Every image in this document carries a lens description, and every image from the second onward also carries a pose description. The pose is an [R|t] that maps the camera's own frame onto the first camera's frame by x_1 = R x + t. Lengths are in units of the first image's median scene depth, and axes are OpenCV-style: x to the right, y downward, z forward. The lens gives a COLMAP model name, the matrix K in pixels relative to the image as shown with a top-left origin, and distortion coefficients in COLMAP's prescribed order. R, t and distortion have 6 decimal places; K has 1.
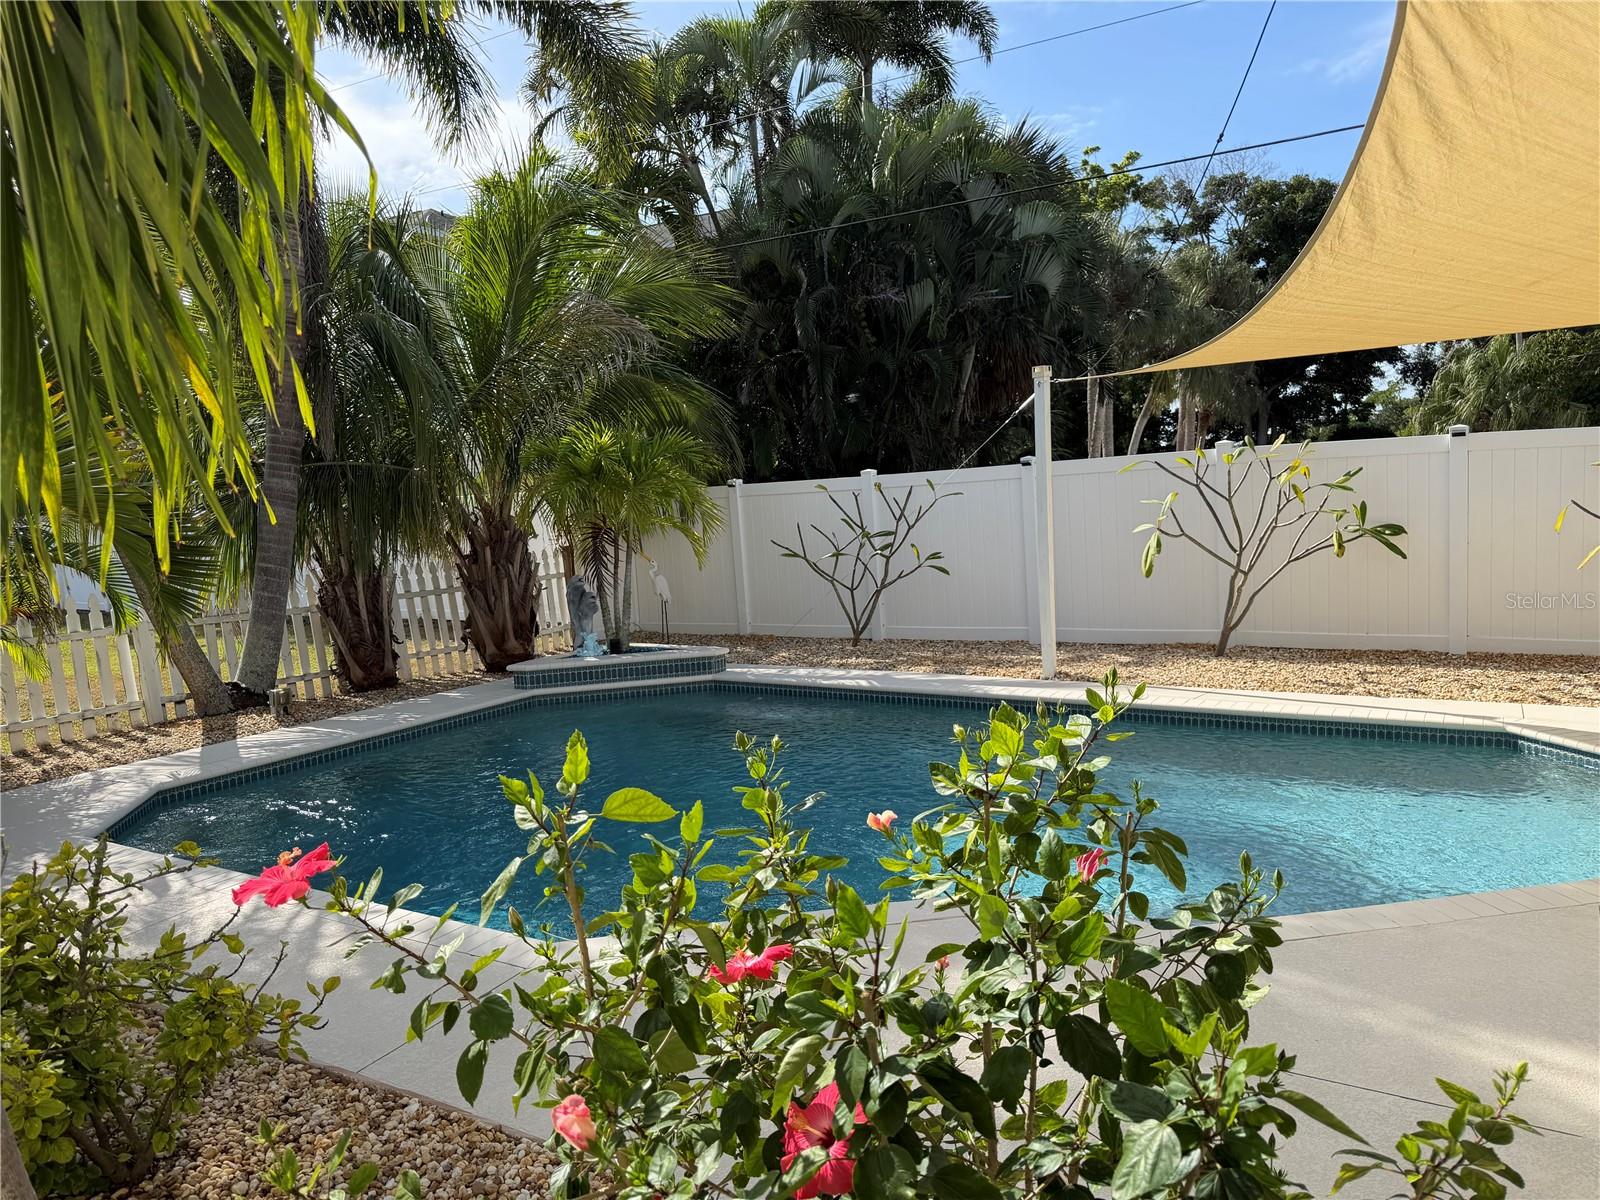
lens RADIAL K [[1117.2, 0, 800.2], [0, 1117.2, 606.0], [0, 0, 1]] dist [0.090144, -0.089873]
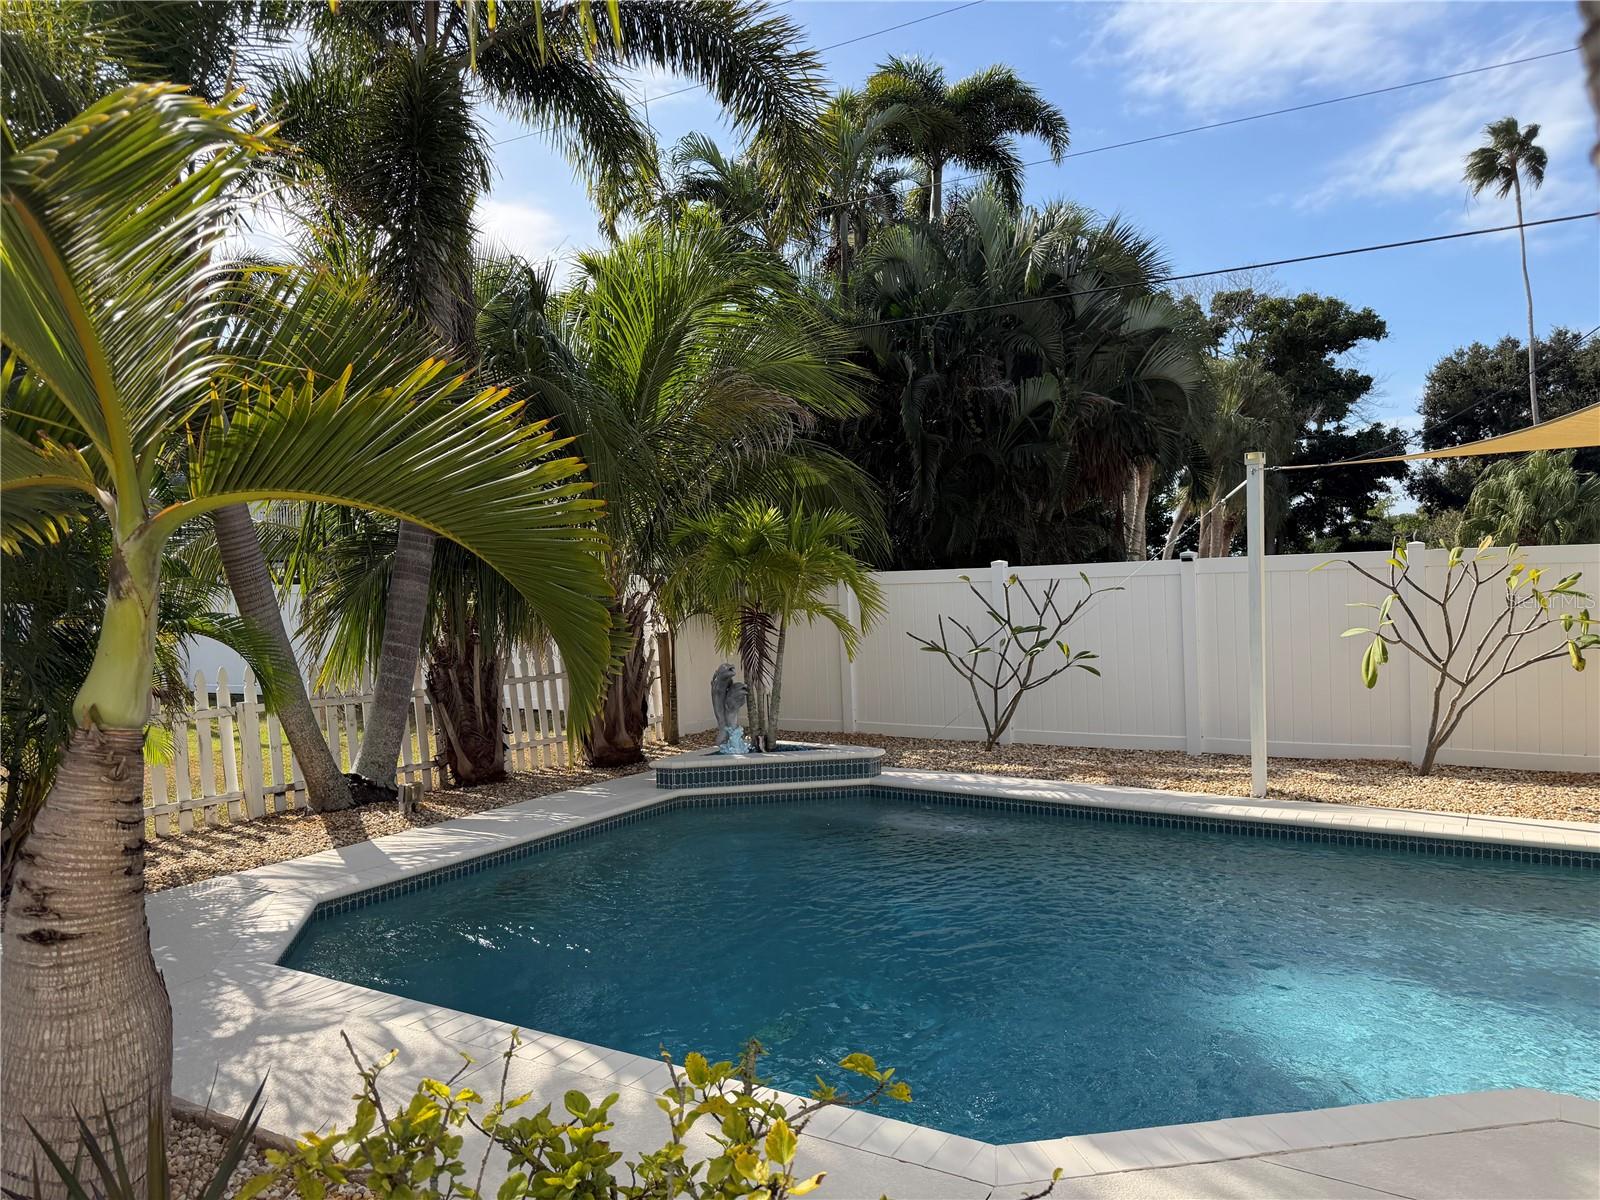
lens RADIAL K [[1125.8, 0, 795.8], [0, 1125.8, 598.5], [0, 0, 1]] dist [0.092874, -0.097926]
pose [[0.999378, 0.030915, 0.016967, -0.138311], [-0.029228, 0.995331, -0.091988, 0.001885], [-0.019731, 0.091435, 0.995616, 0.070717]]
